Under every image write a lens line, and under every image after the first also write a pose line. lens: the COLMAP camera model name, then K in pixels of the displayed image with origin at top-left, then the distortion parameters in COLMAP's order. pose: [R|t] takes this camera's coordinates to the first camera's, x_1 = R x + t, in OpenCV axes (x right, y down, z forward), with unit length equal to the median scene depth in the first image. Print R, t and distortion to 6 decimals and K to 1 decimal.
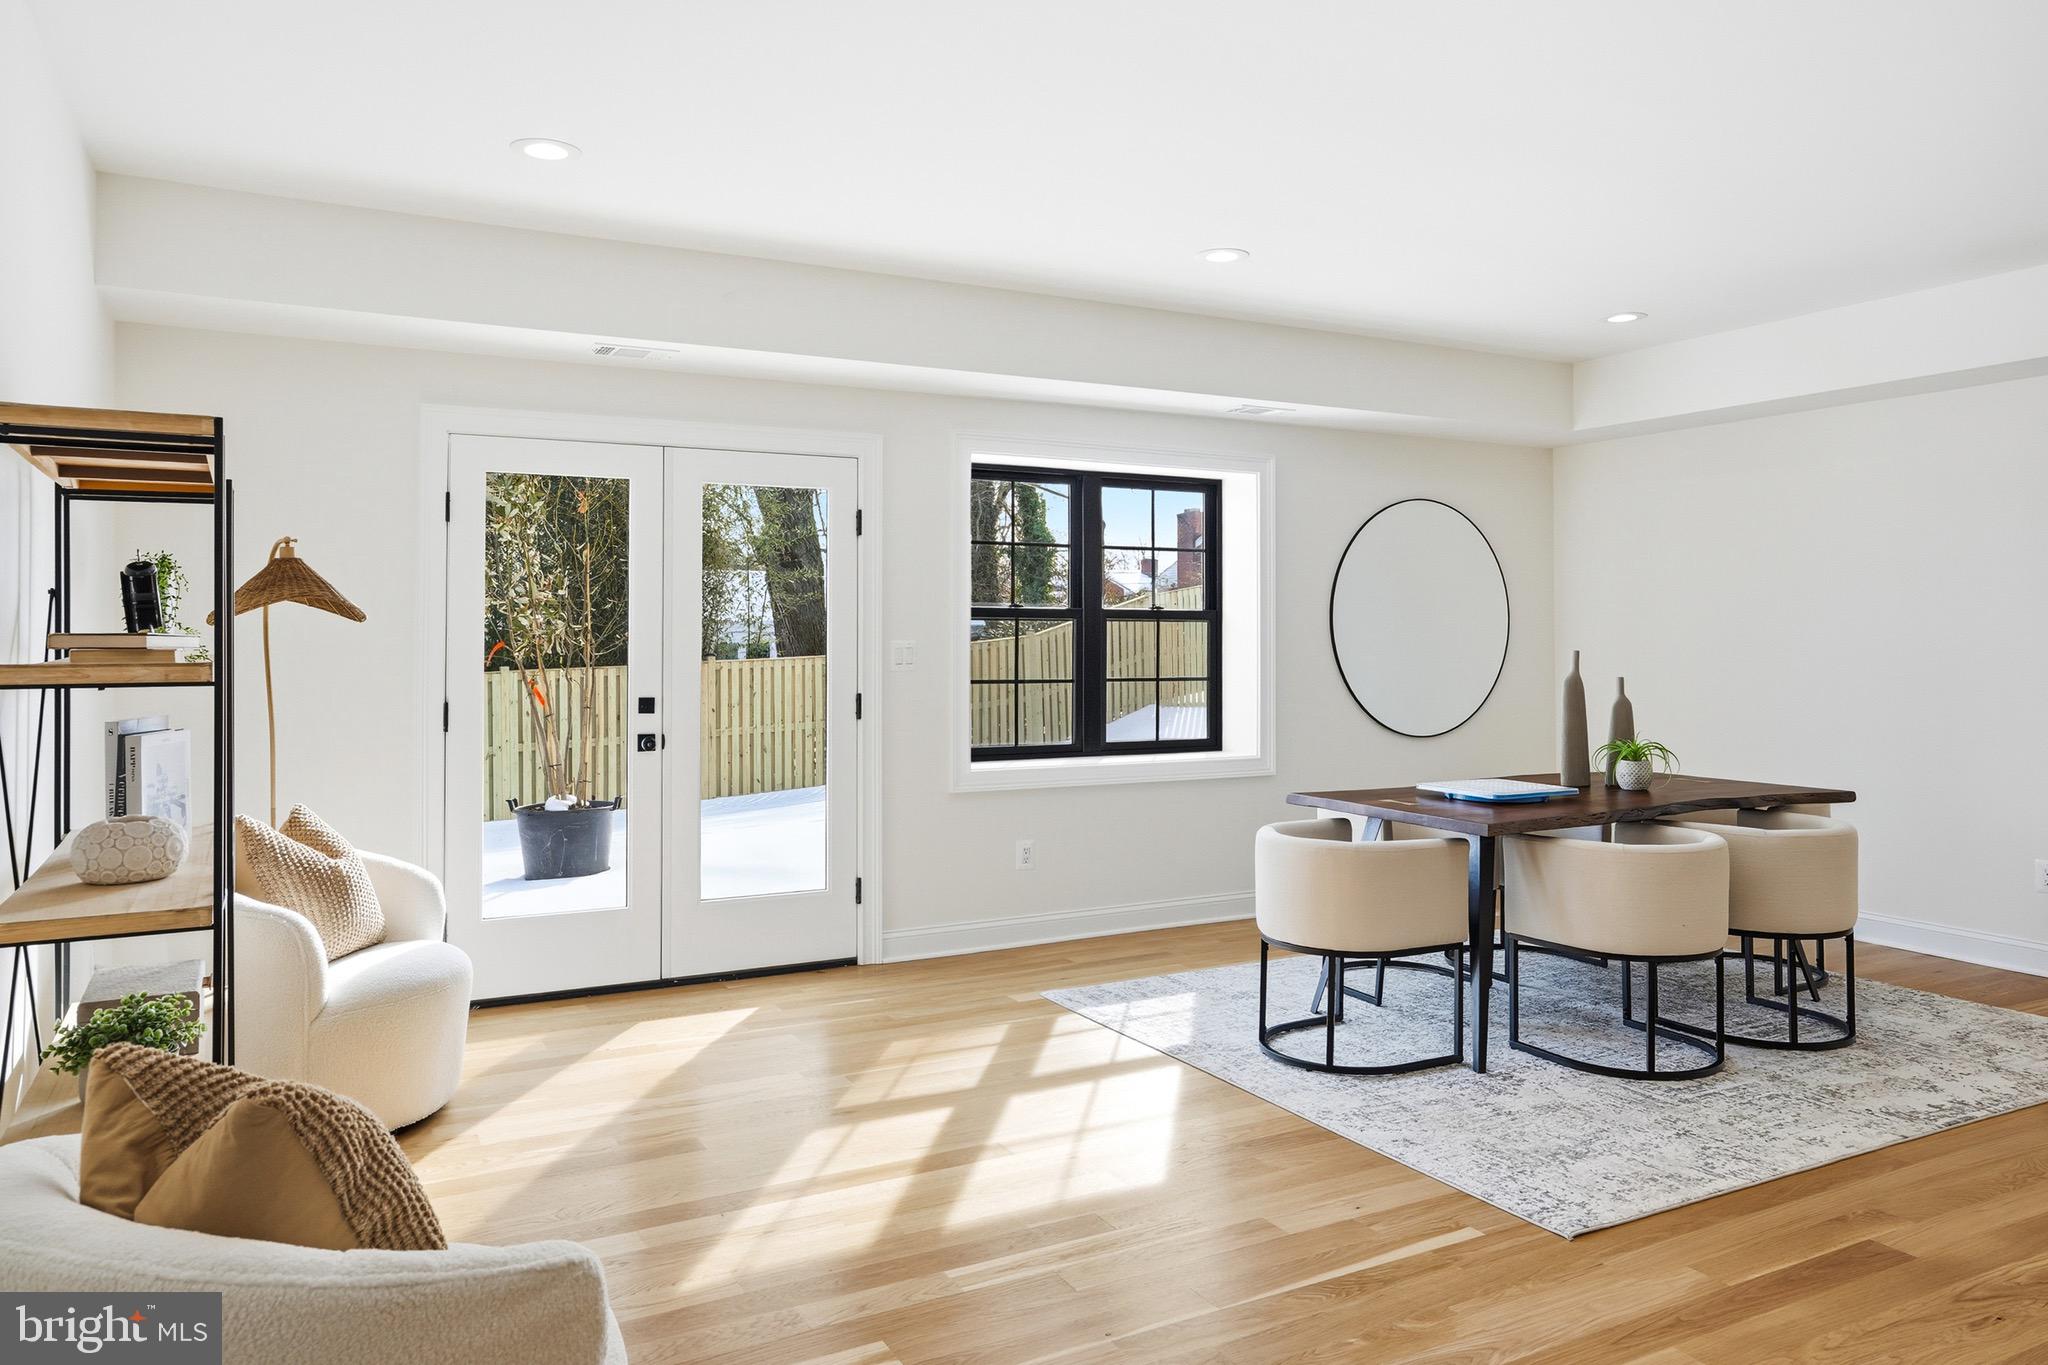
lens RADIAL K [[1426.6, 0, 1020.4], [0, 1426.6, 591.4], [0, 0, 1]] dist [0.010428, 0.008876]
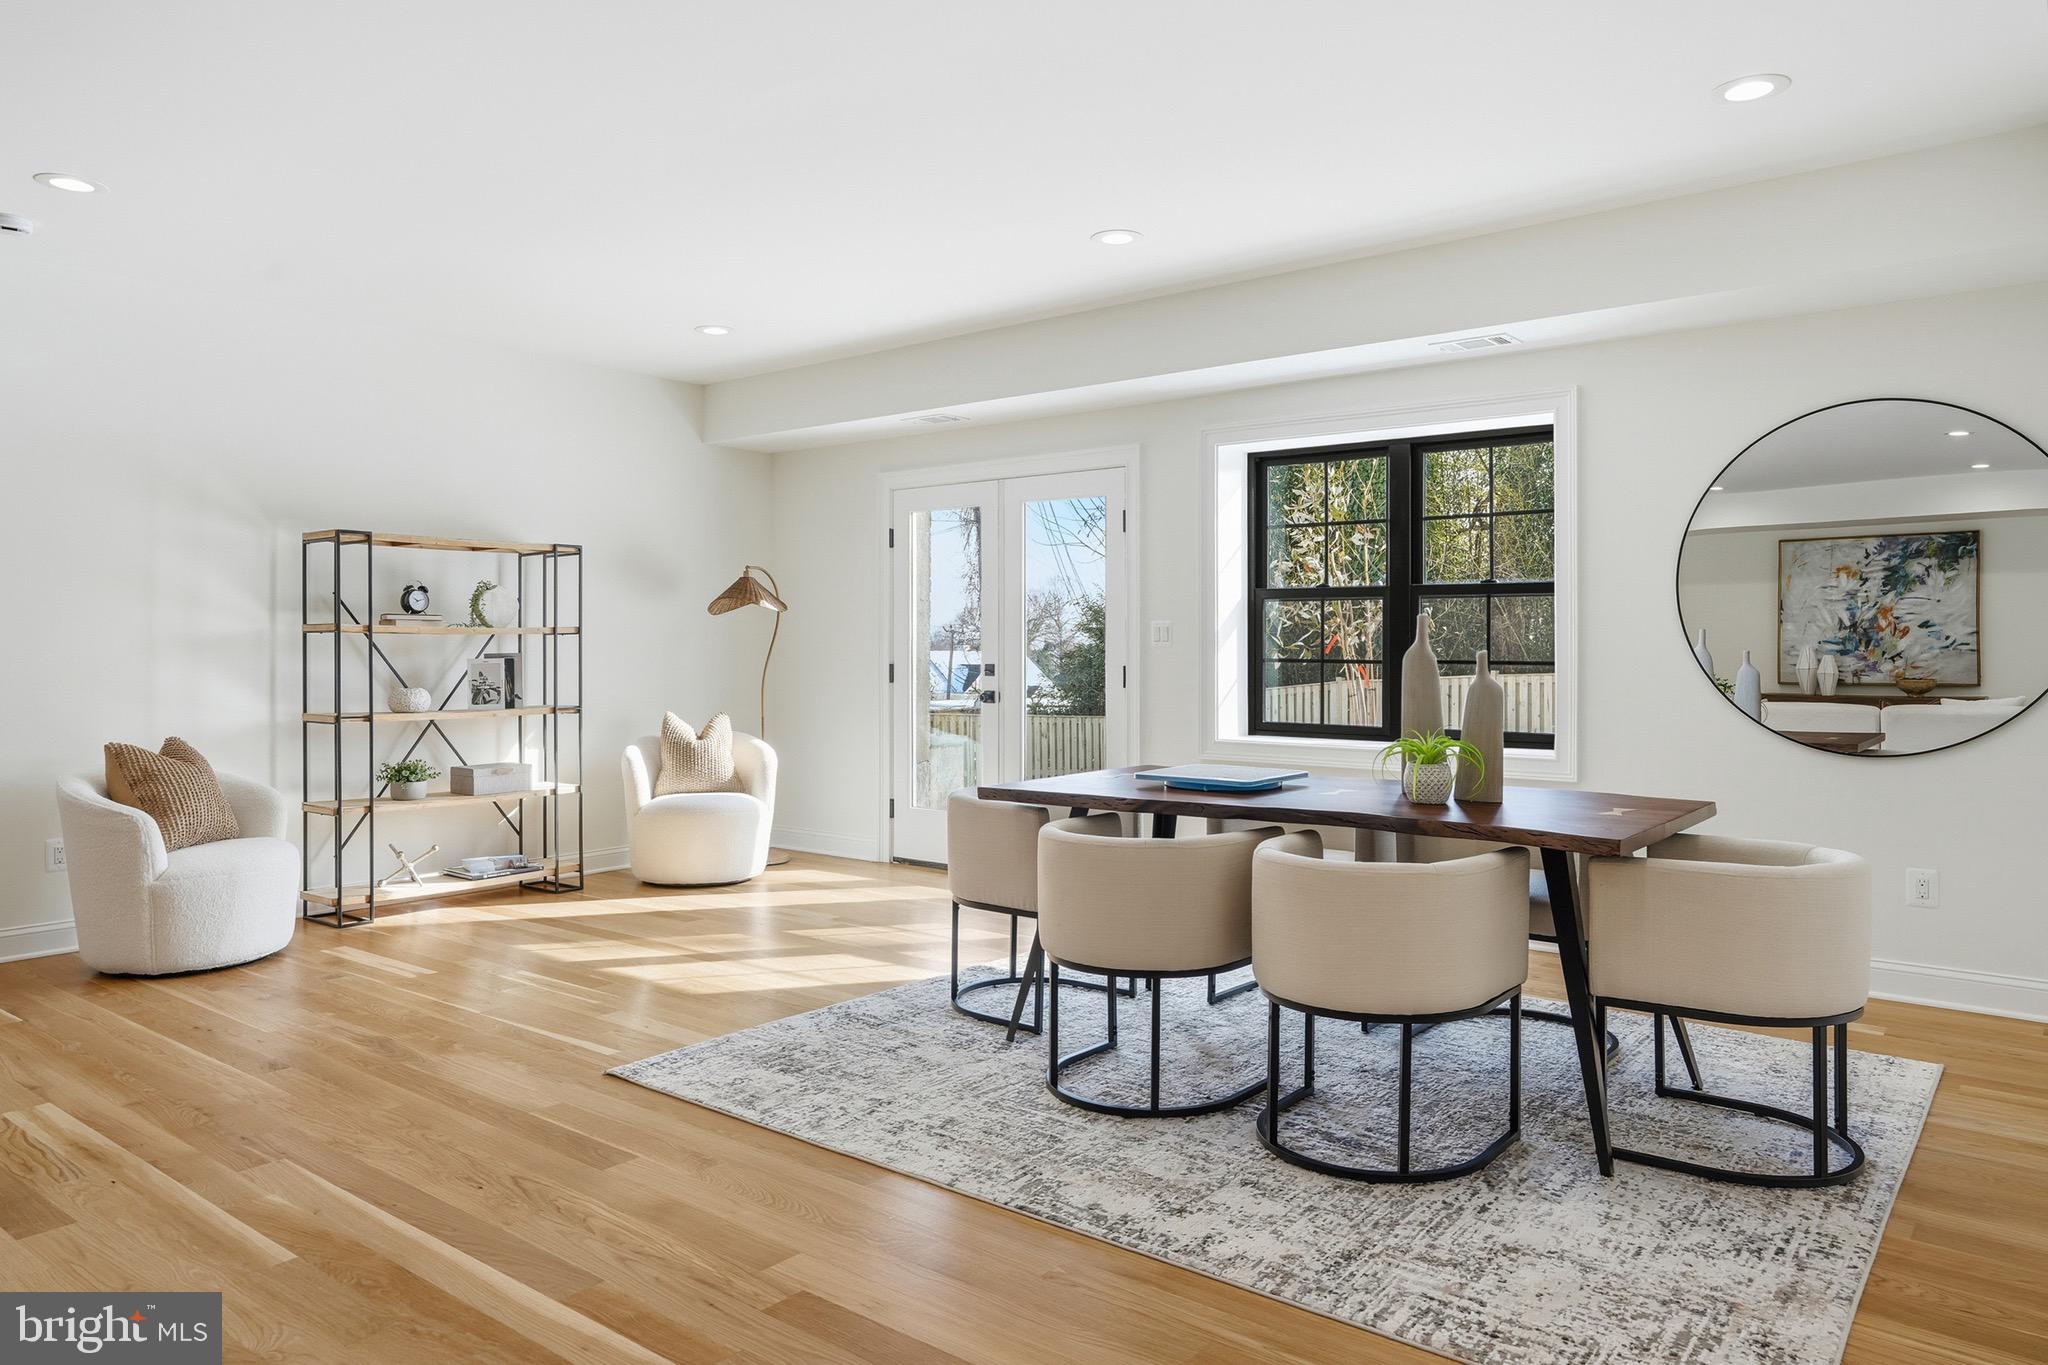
lens RADIAL K [[1342.9, 0, 1004.5], [0, 1342.9, 682.2], [0, 0, 1]] dist [0.000836, 0.001598]
pose [[0.377562, 0.026902, -0.925593, 1.187918], [0.026544, 0.998853, 0.039859, 0.050500], [0.925604, -0.039618, 0.376415, 0.660716]]
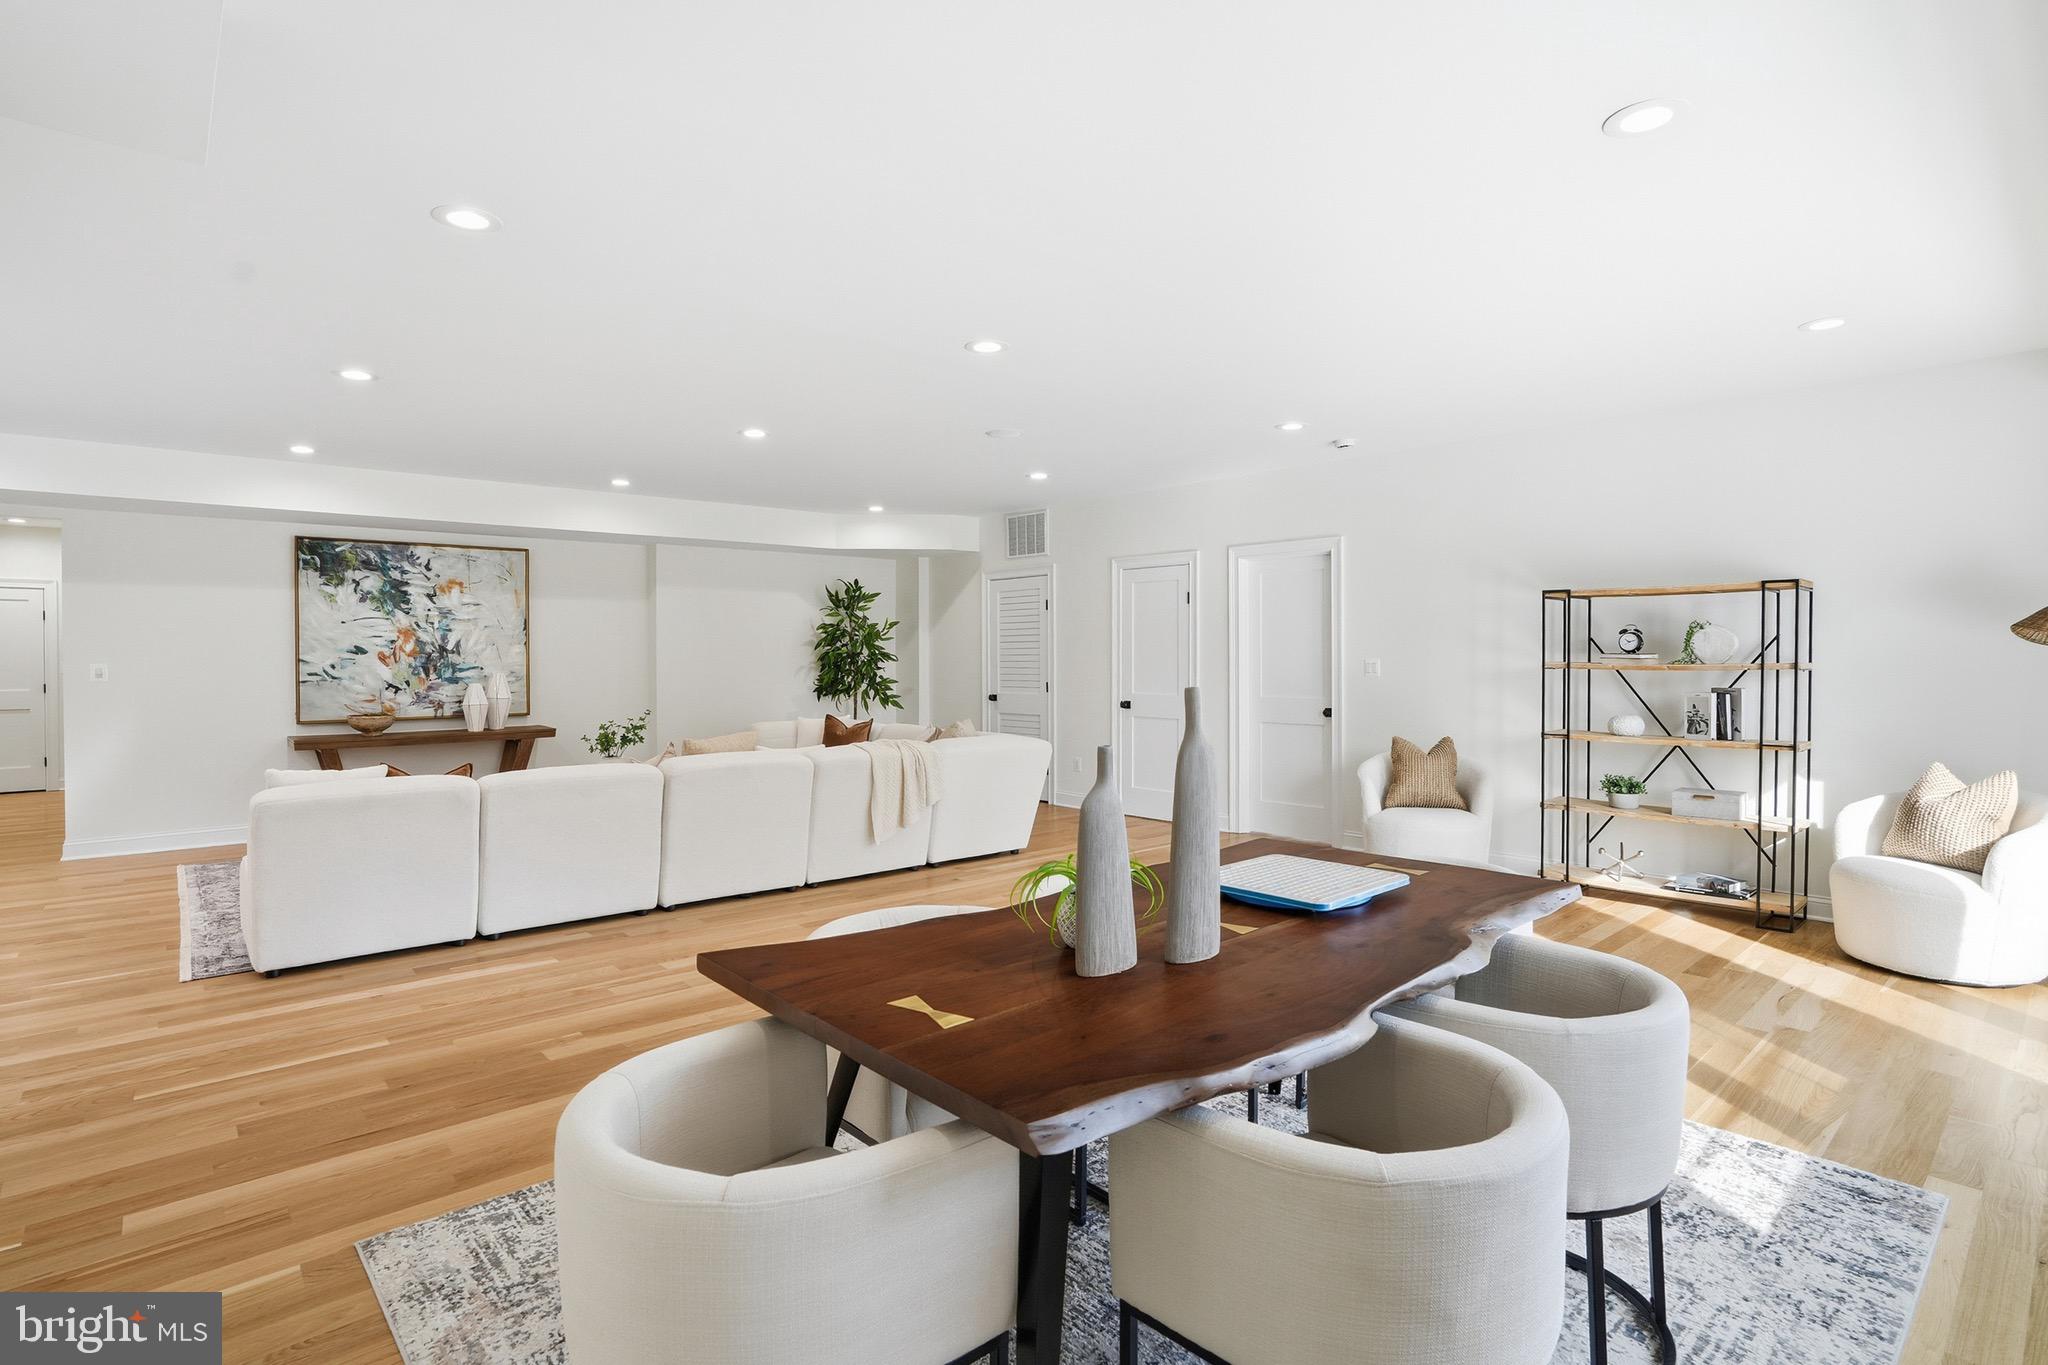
lens RADIAL K [[1014.3, 0, 1018.7], [0, 1014.3, 668.9], [0, 0, 1]] dist [-0.069716, 0.030939]
pose [[-0.975492, 0.006958, -0.219924, 0.644301], [0.011124, 0.999781, -0.017707, 0.052916], [0.219753, -0.019719, -0.975356, 1.660992]]
